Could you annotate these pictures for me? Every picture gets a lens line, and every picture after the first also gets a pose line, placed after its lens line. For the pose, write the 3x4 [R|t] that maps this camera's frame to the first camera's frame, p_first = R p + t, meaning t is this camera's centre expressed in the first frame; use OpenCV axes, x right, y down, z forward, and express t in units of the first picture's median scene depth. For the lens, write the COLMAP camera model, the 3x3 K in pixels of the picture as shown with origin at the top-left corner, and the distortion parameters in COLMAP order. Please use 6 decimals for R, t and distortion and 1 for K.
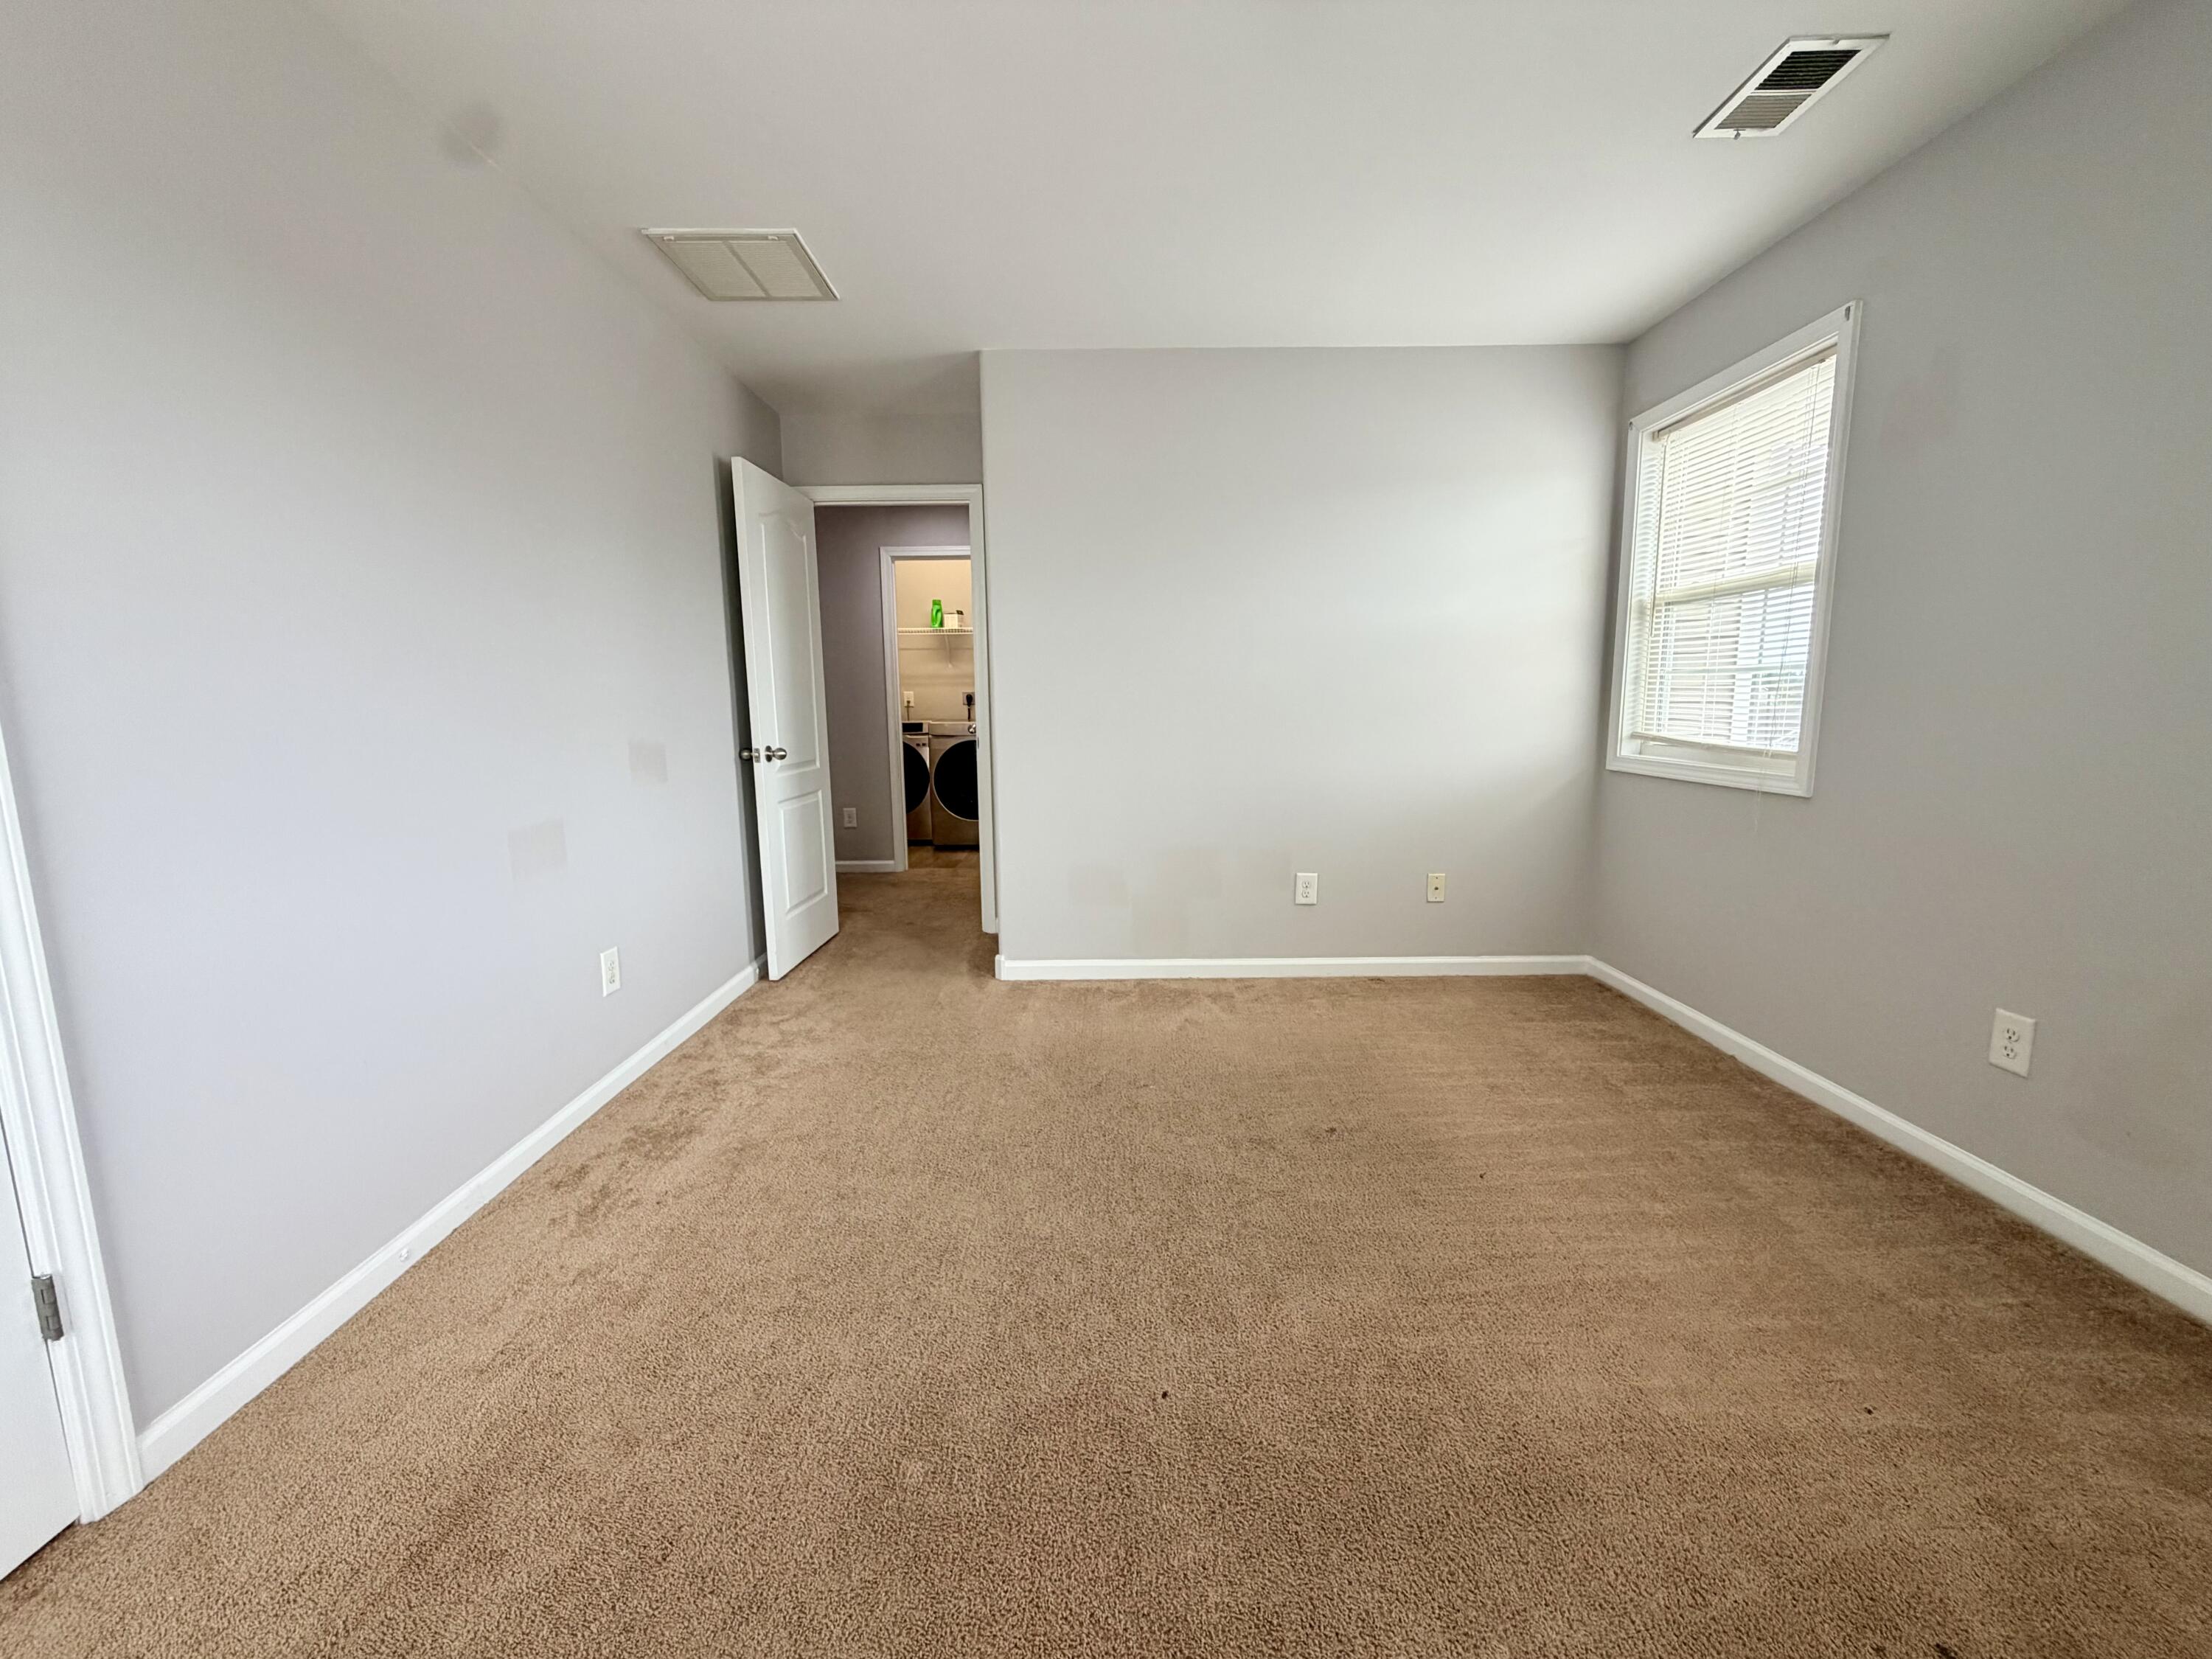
lens RADIAL K [[883.4, 0, 1100.5], [0, 883.4, 832.9], [0, 0, 1]] dist [-0.002010, 0.000762]
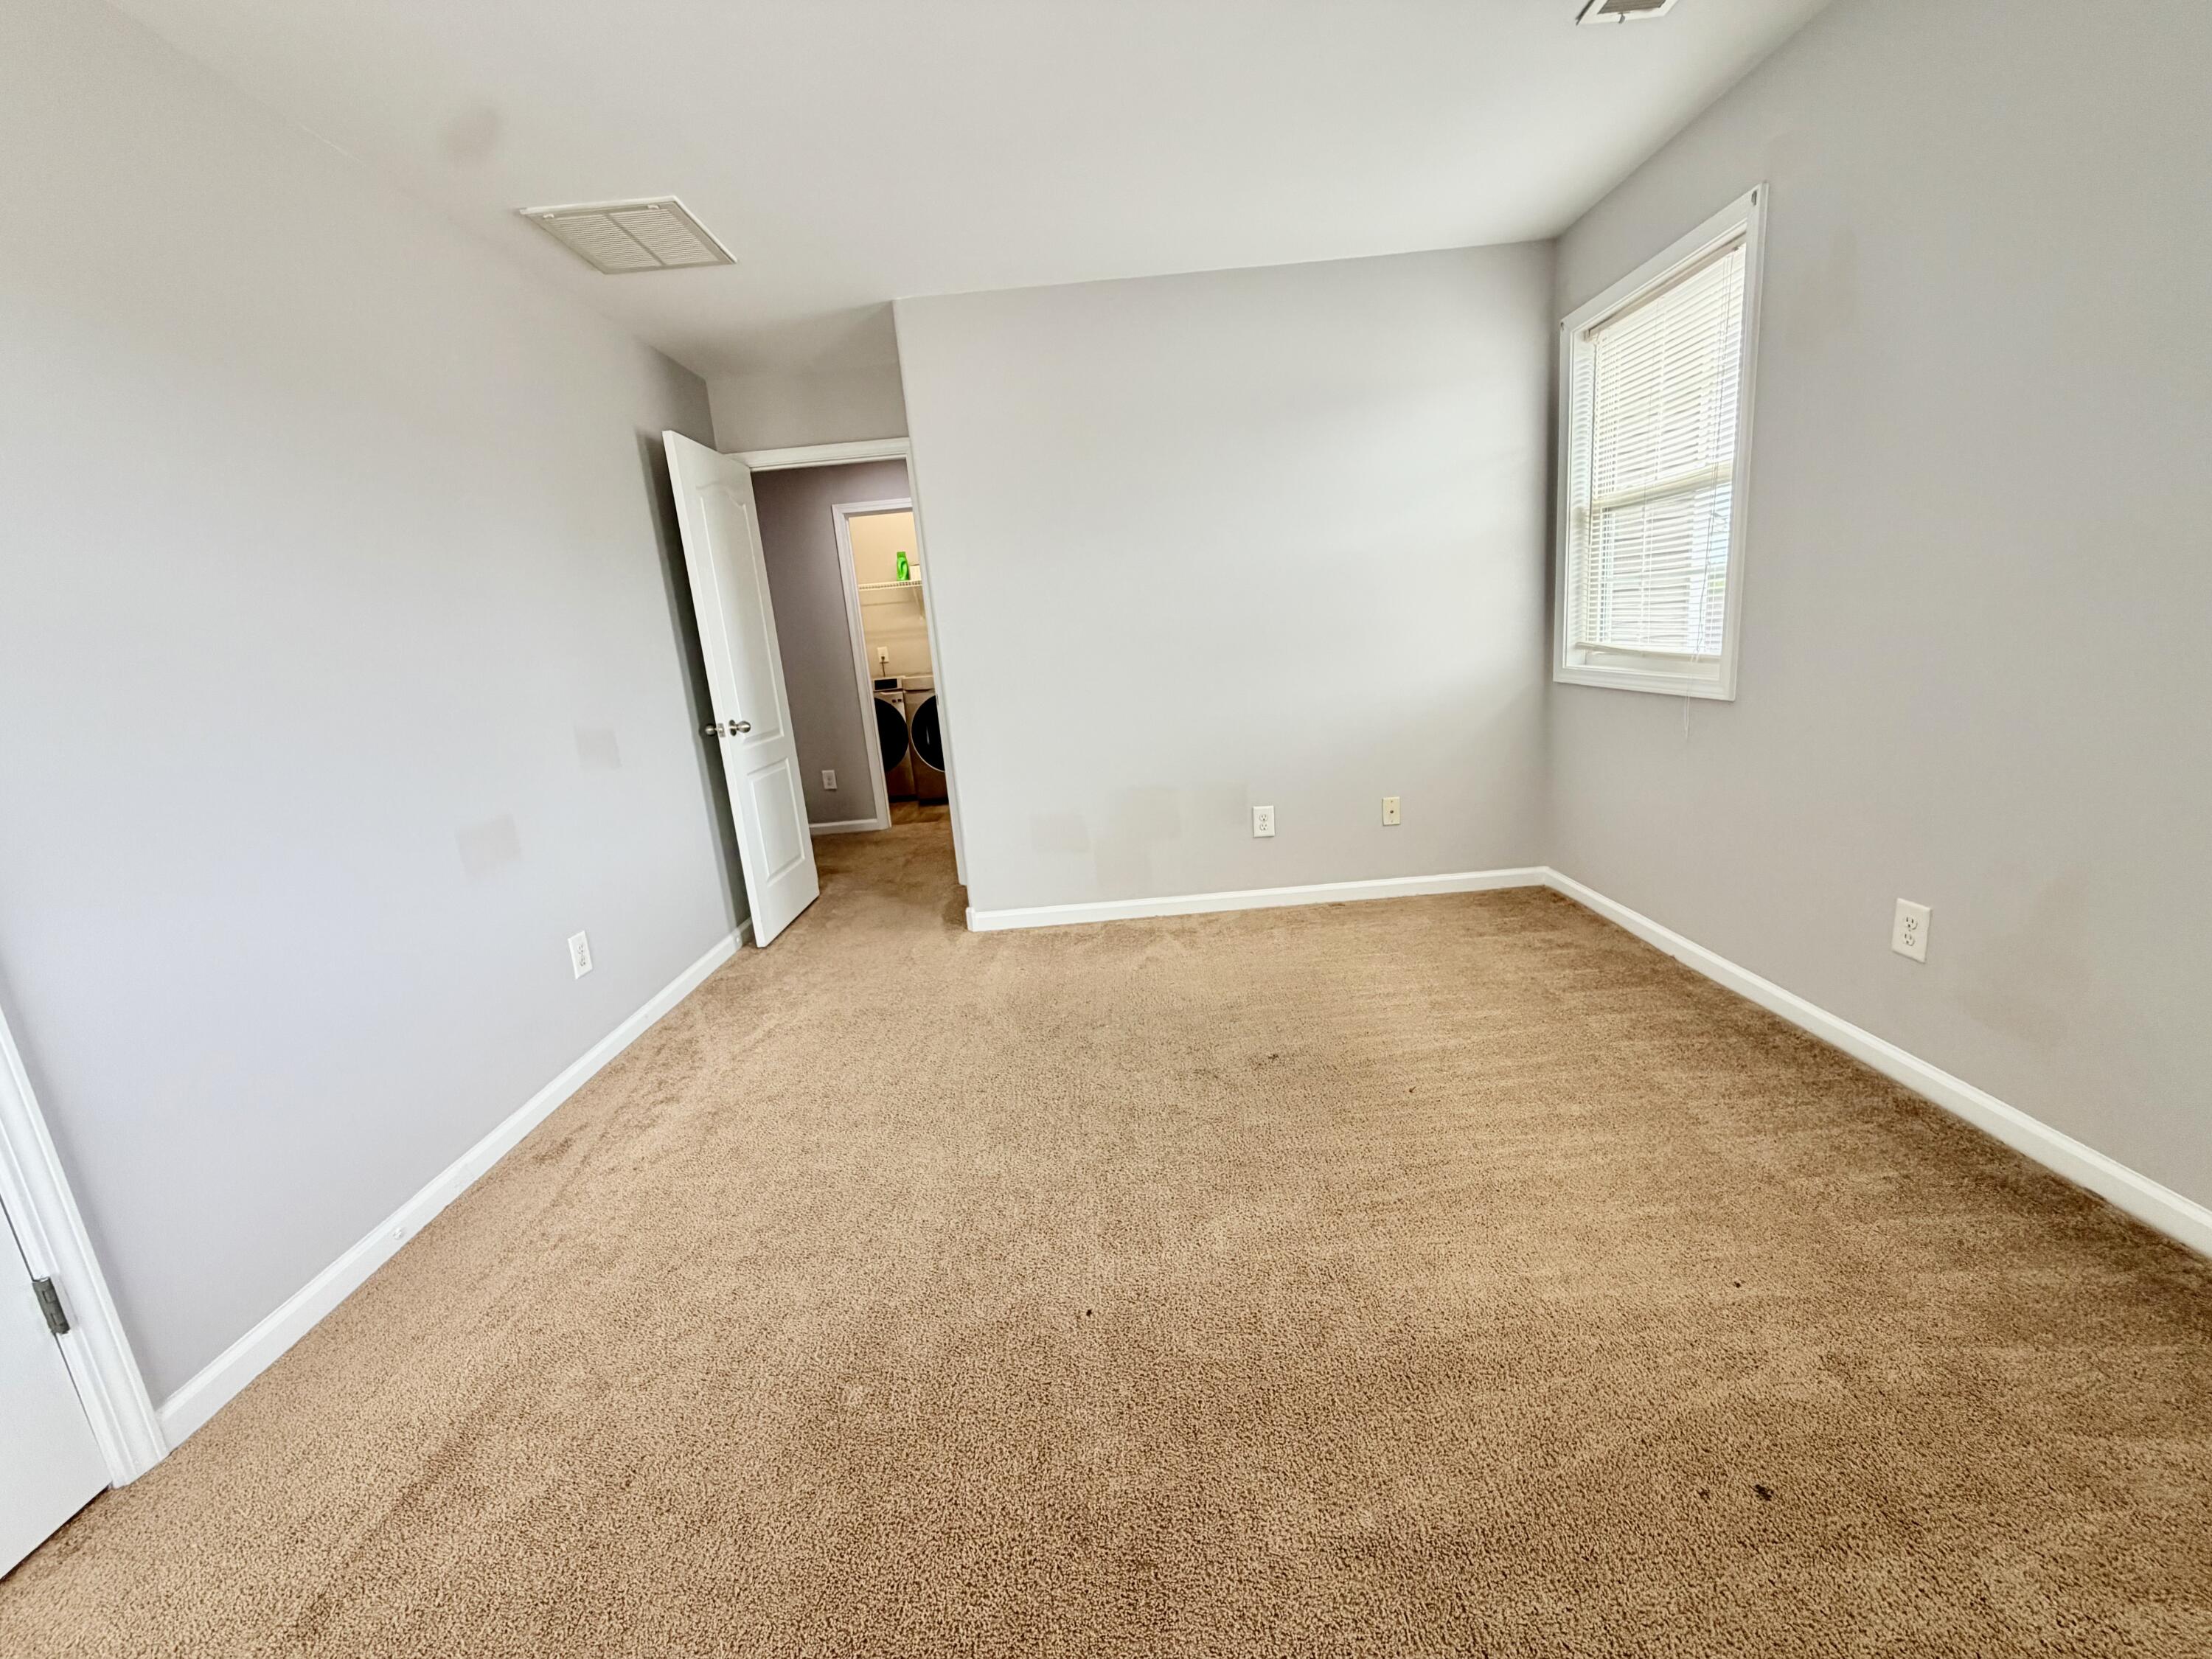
lens RADIAL K [[883.4, 0, 1107.5], [0, 883.4, 831.3], [0, 0, 1]] dist [-0.002010, 0.000762]
pose [[0.997204, -0.073439, -0.013787, 0.119480], [0.074251, 0.994592, 0.072625, -0.023245], [0.008379, -0.073446, 0.997264, -0.030872]]
